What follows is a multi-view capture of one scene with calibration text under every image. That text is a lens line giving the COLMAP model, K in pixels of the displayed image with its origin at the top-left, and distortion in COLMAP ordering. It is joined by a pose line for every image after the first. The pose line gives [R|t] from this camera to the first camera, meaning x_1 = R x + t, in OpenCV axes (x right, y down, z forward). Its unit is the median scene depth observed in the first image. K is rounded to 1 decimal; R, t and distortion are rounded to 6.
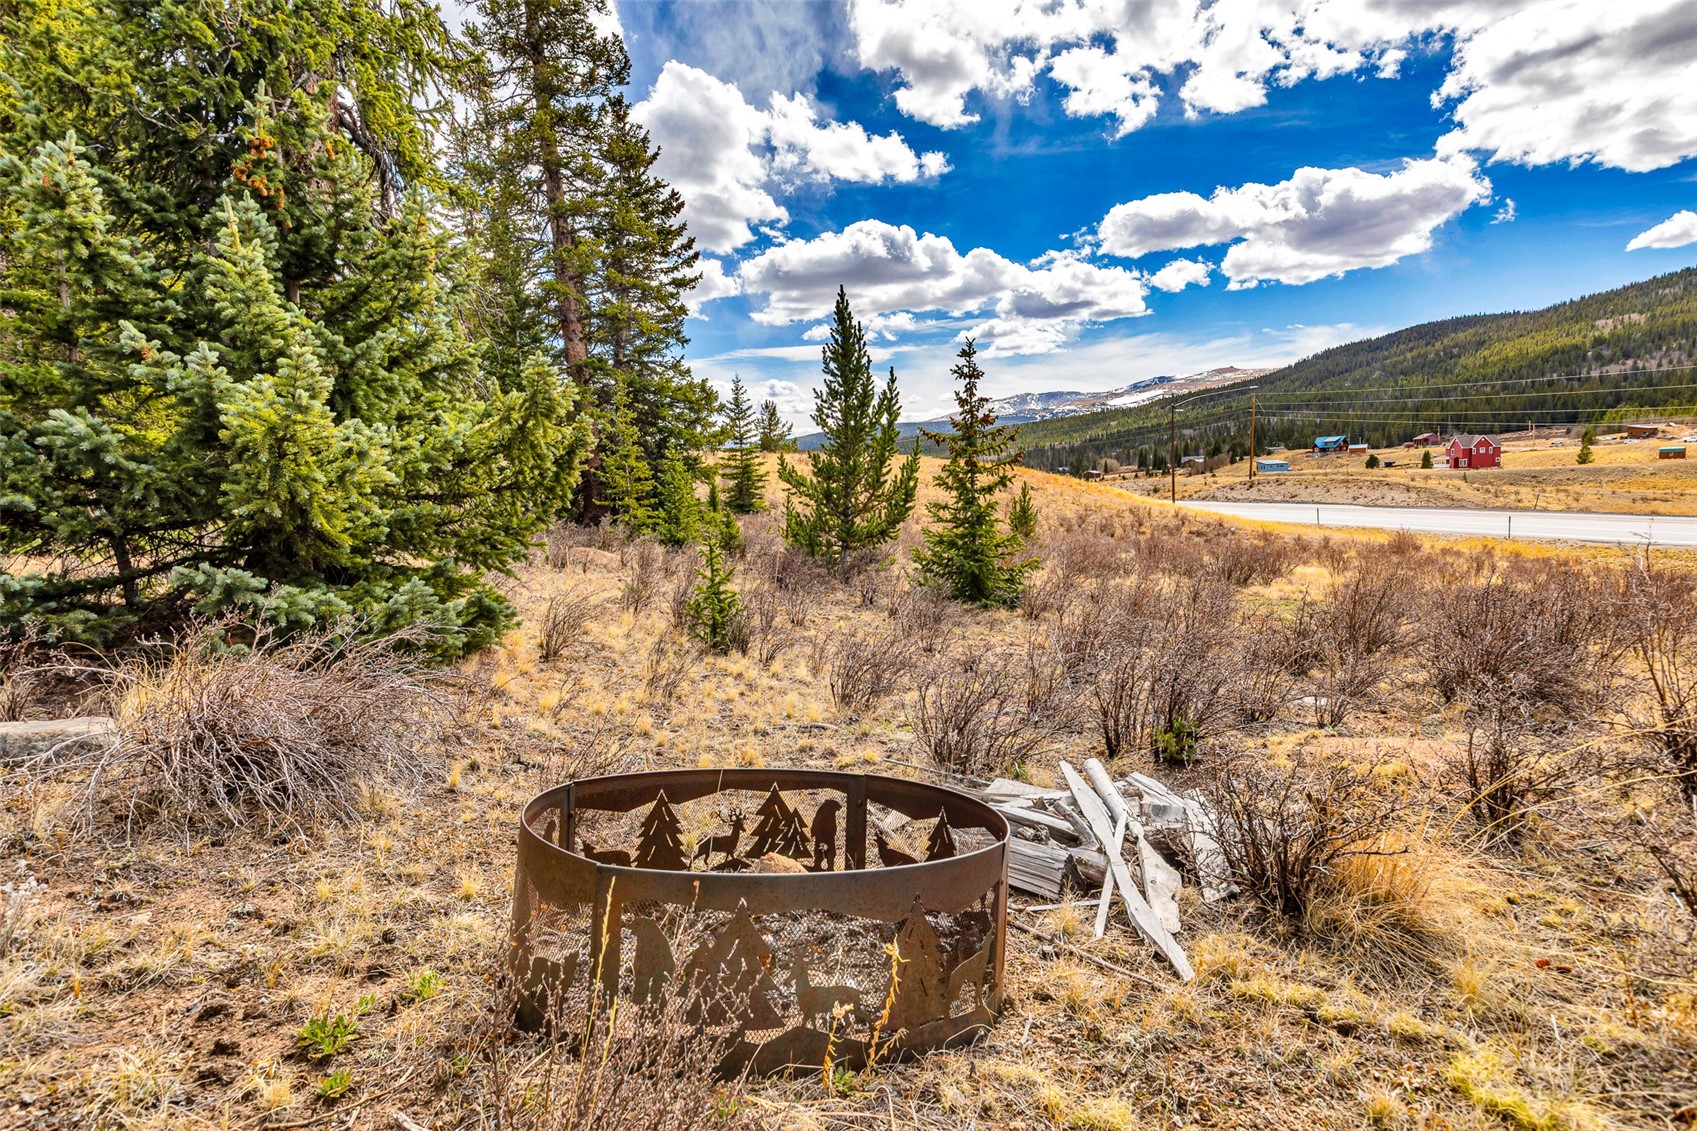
lens RADIAL K [[984.4, 0, 848.5], [0, 984.4, 565.5], [0, 0, 1]] dist [0.001320, 0.000067]
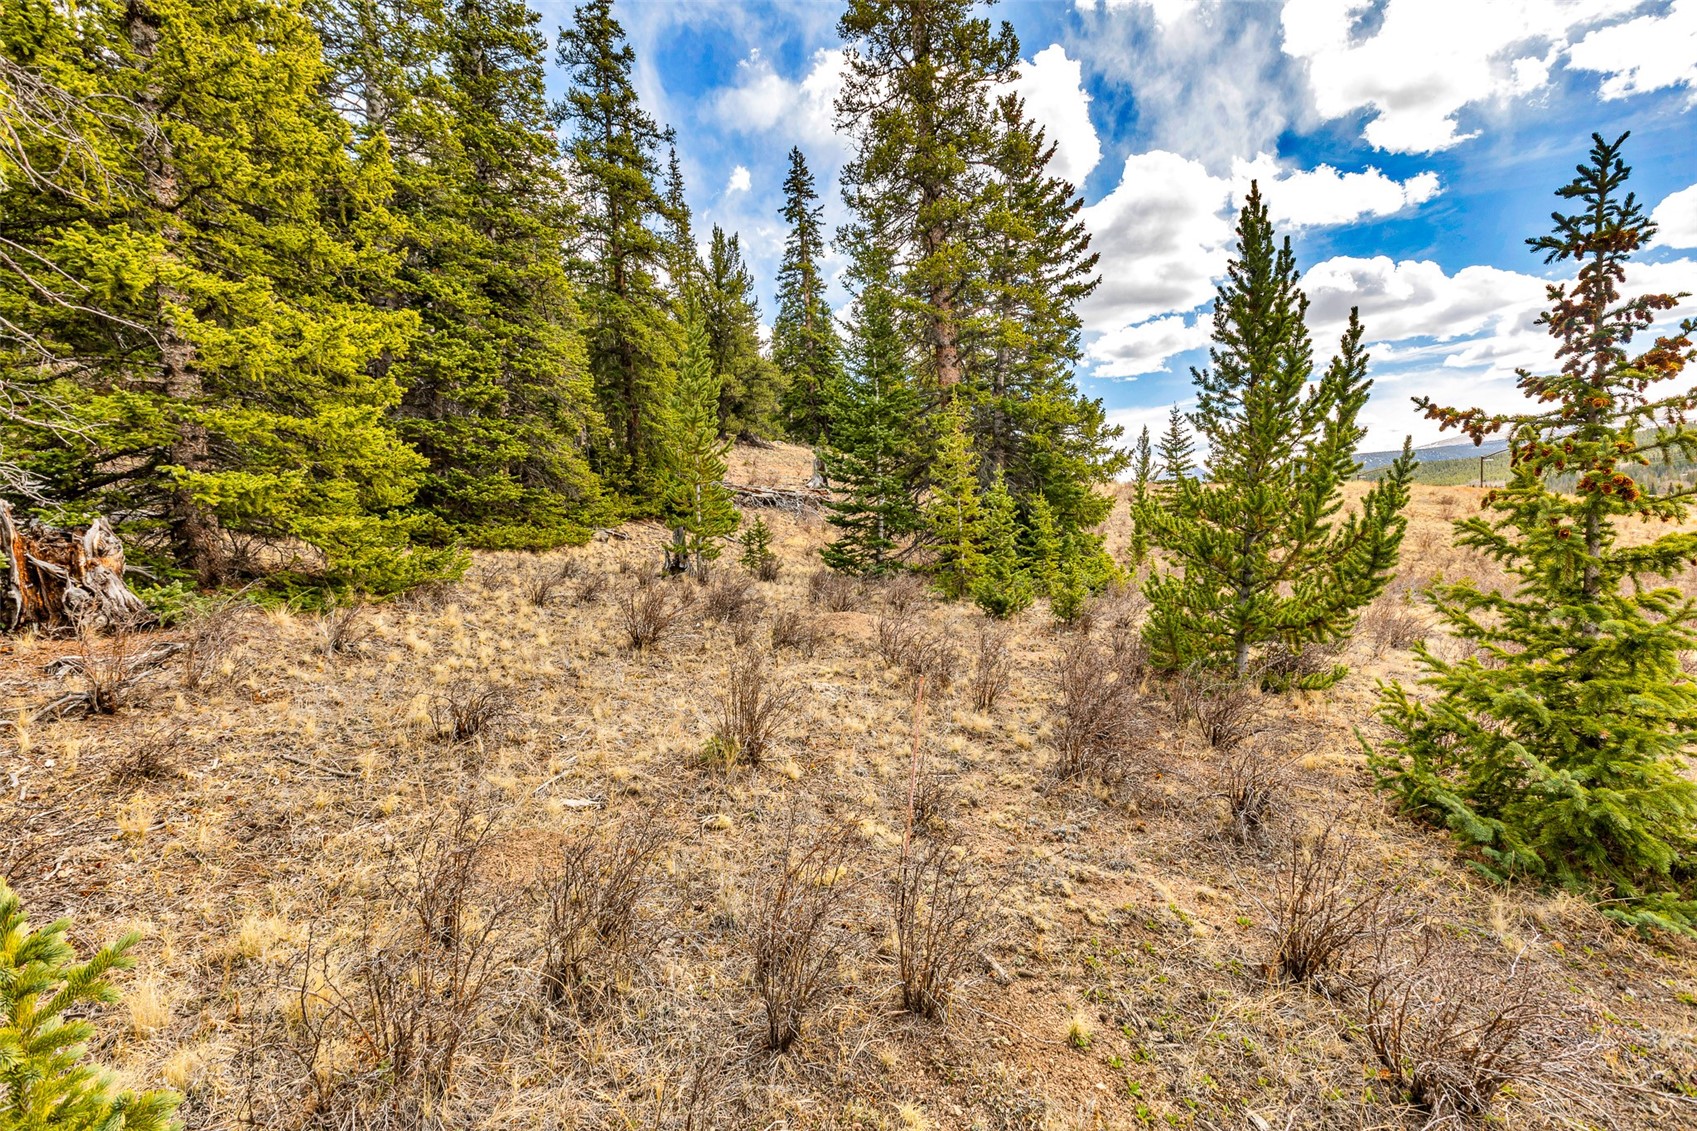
lens RADIAL K [[781.3, 0, 853.7], [0, 781.3, 593.4], [0, 0, 1]] dist [-0.000217, -0.000138]
pose [[0.866102, 0.034456, -0.498679, 0.026321], [-0.024712, 0.999353, 0.026129, -0.051640], [0.499257, -0.010307, 0.866393, 0.486973]]
